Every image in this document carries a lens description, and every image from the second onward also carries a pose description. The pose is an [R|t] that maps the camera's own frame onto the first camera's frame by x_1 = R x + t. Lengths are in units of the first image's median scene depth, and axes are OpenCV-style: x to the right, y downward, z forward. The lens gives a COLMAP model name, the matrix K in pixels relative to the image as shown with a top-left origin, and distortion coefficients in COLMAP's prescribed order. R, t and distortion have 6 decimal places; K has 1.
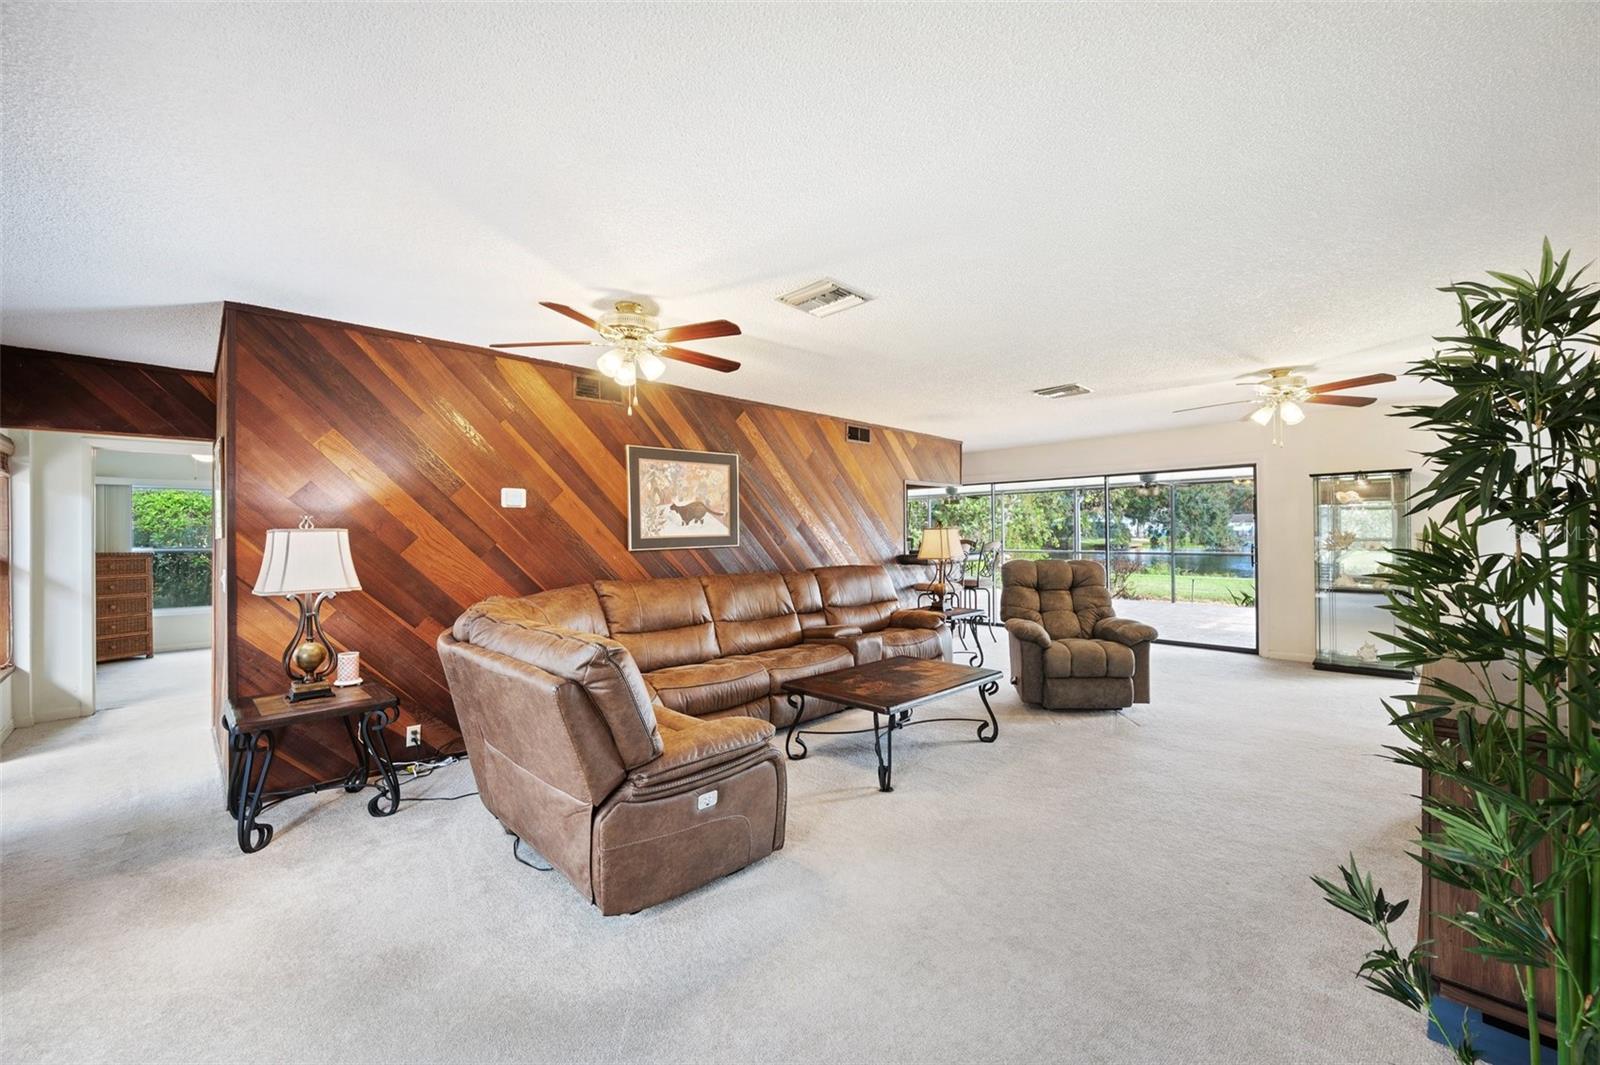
lens RADIAL K [[634.5, 0, 796.4], [0, 634.5, 529.5], [0, 0, 1]] dist [-0.001526, 0.000375]
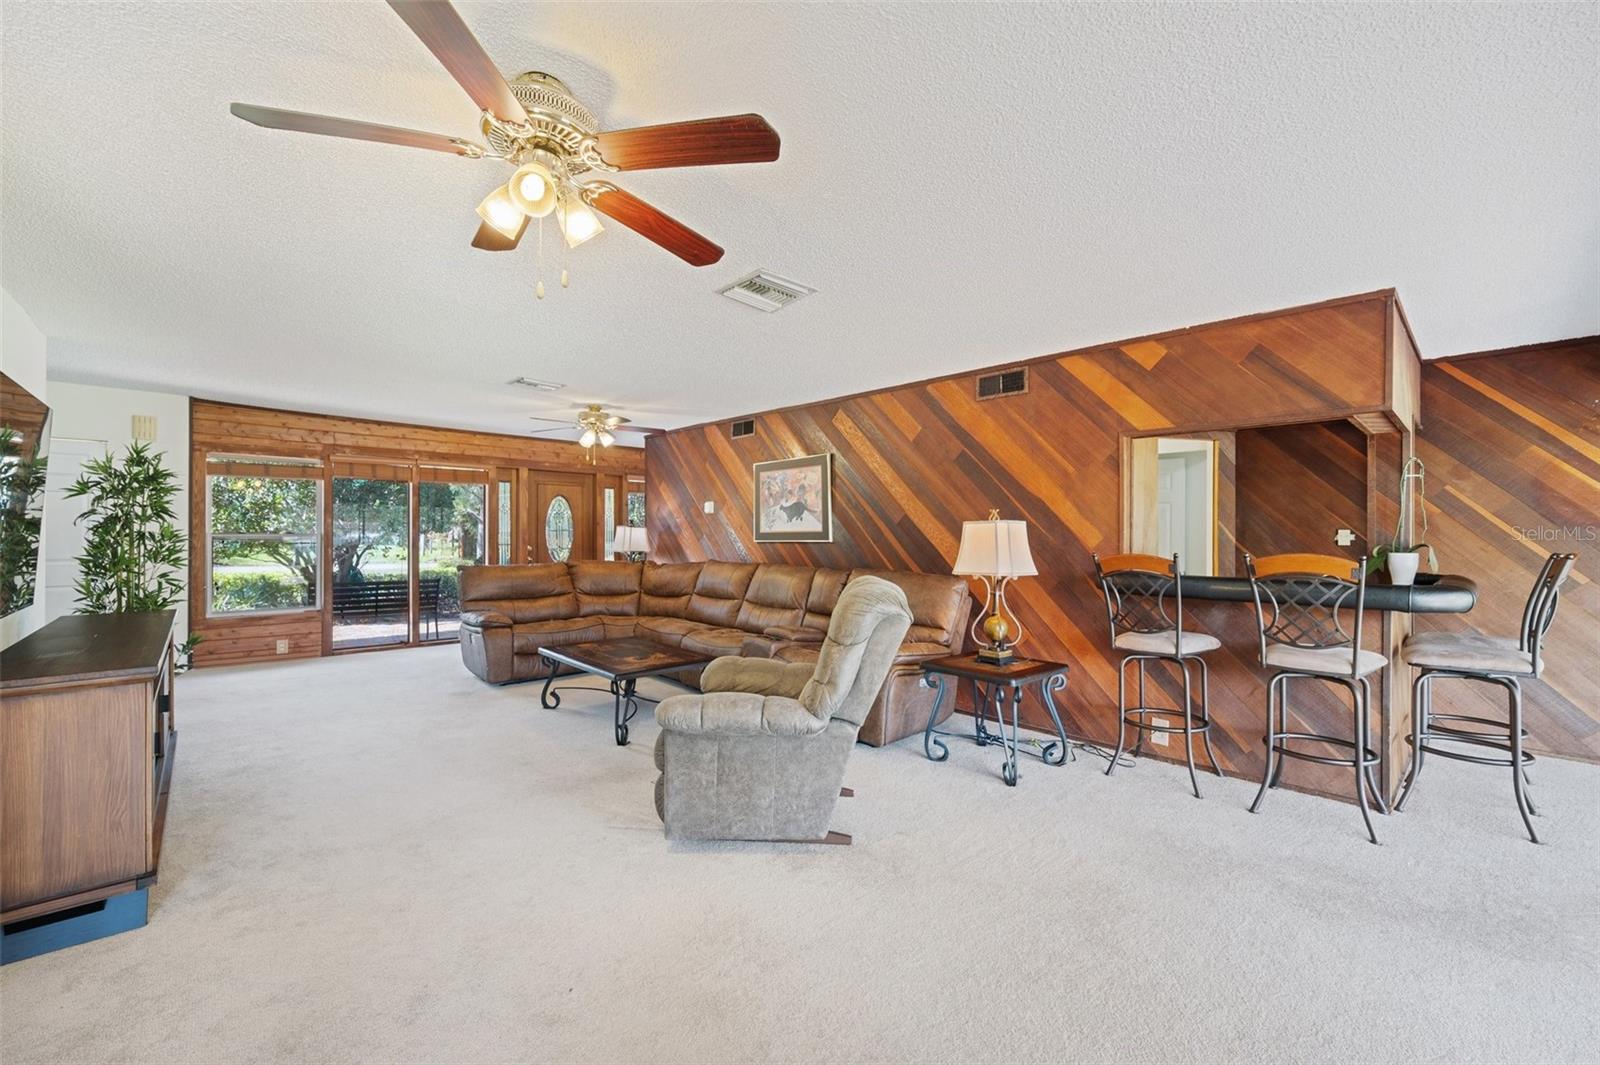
lens RADIAL K [[634.5, 0, 796.5], [0, 634.5, 532.2], [0, 0, 1]] dist [-0.001526, 0.000375]
pose [[-0.012861, 0.007510, -0.999889, 0.999226], [0.000285, 0.999972, 0.007507, 0.003062], [0.999917, -0.000189, -0.012863, 1.015622]]
